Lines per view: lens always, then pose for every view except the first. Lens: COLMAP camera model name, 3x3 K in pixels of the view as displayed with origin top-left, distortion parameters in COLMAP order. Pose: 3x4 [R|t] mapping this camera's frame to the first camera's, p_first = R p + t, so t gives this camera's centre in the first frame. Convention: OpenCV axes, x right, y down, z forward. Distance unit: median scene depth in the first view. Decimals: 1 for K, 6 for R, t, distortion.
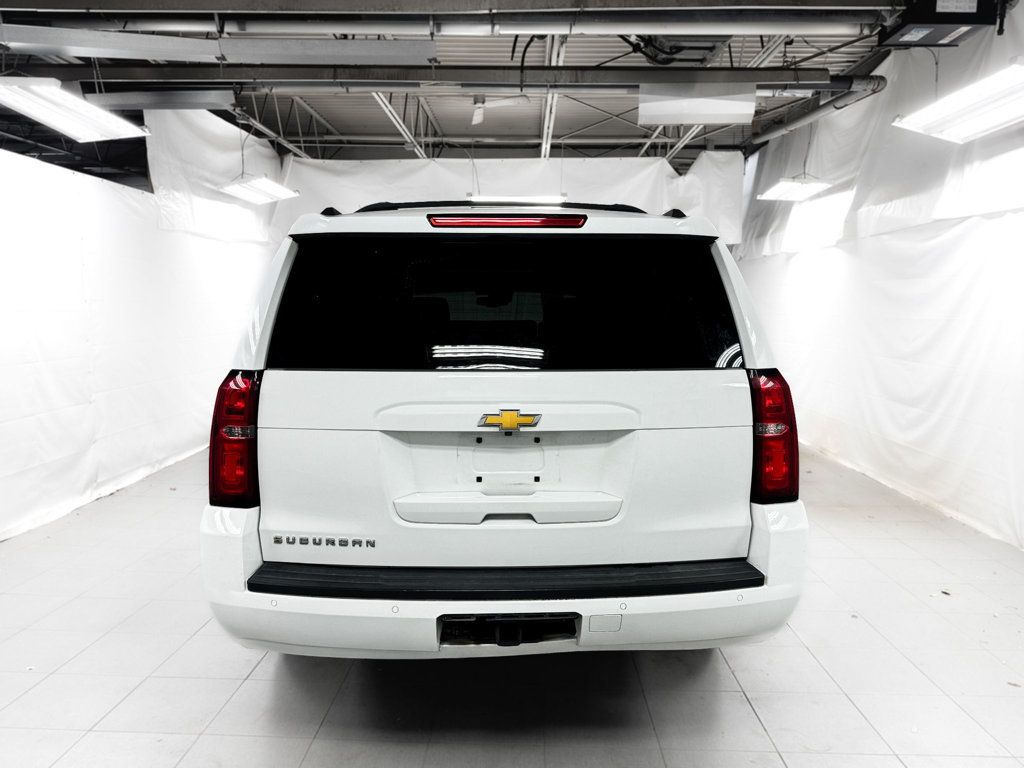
lens RADIAL K [[731.9, 0, 517.1], [0, 731.9, 377.6], [0, 0, 1]] dist [0.047241, -0.050986]
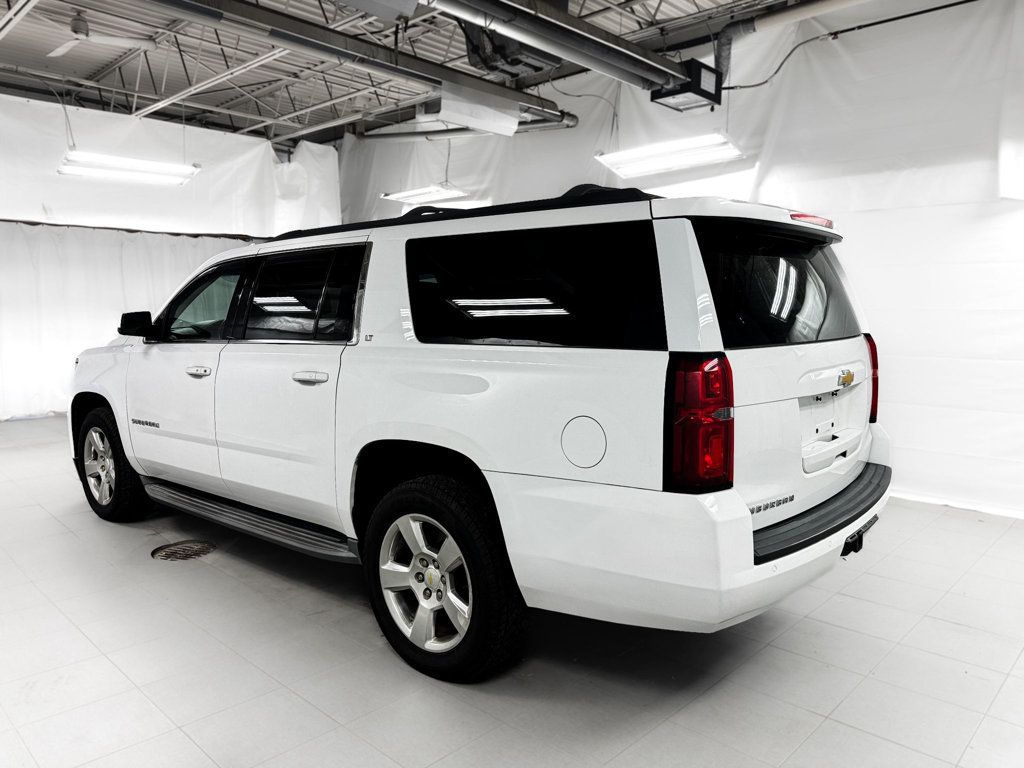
lens RADIAL K [[731.9, 0, 517.1], [0, 731.9, 377.6], [0, 0, 1]] dist [0.047241, -0.050986]
pose [[0.684239, -0.070111, 0.725880, -0.738643], [0.065100, 0.997266, 0.034958, -0.014610], [-0.726346, 0.023335, 0.686933, 0.300324]]
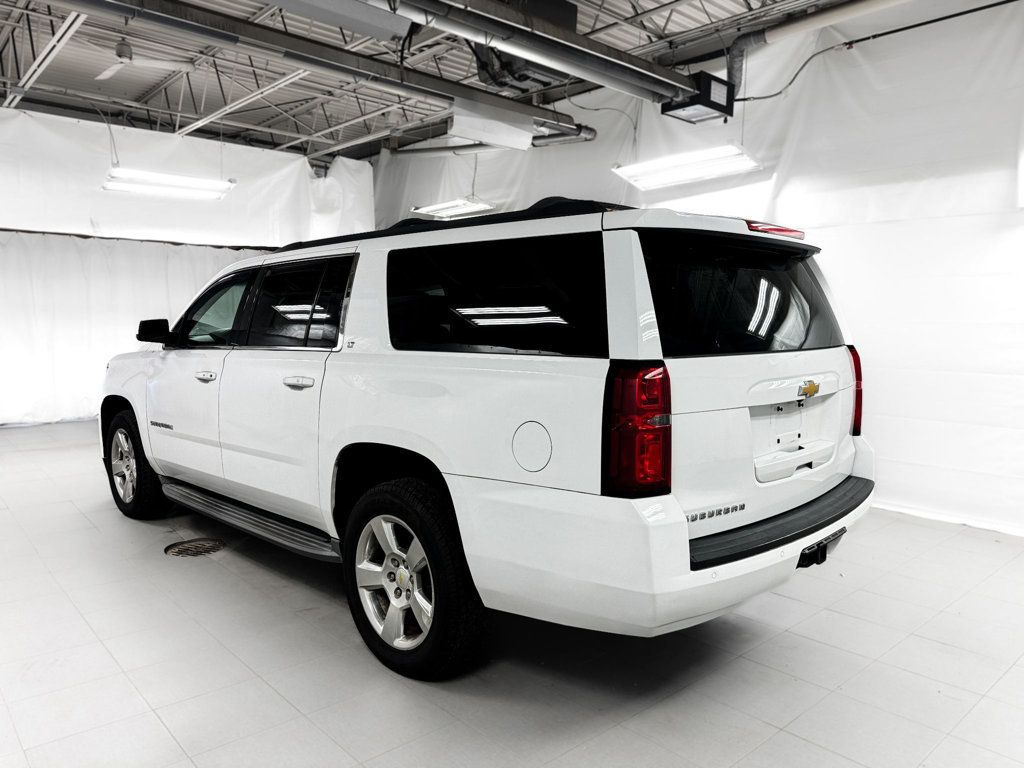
lens RADIAL K [[730.5, 0, 515.7], [0, 730.5, 380.0], [0, 0, 1]] dist [0.056960, -0.066296]
pose [[0.735127, -0.051780, 0.675949, -0.691575], [0.054313, 0.998372, 0.017410, -0.004677], [-0.675750, 0.023915, 0.736743, 0.226758]]
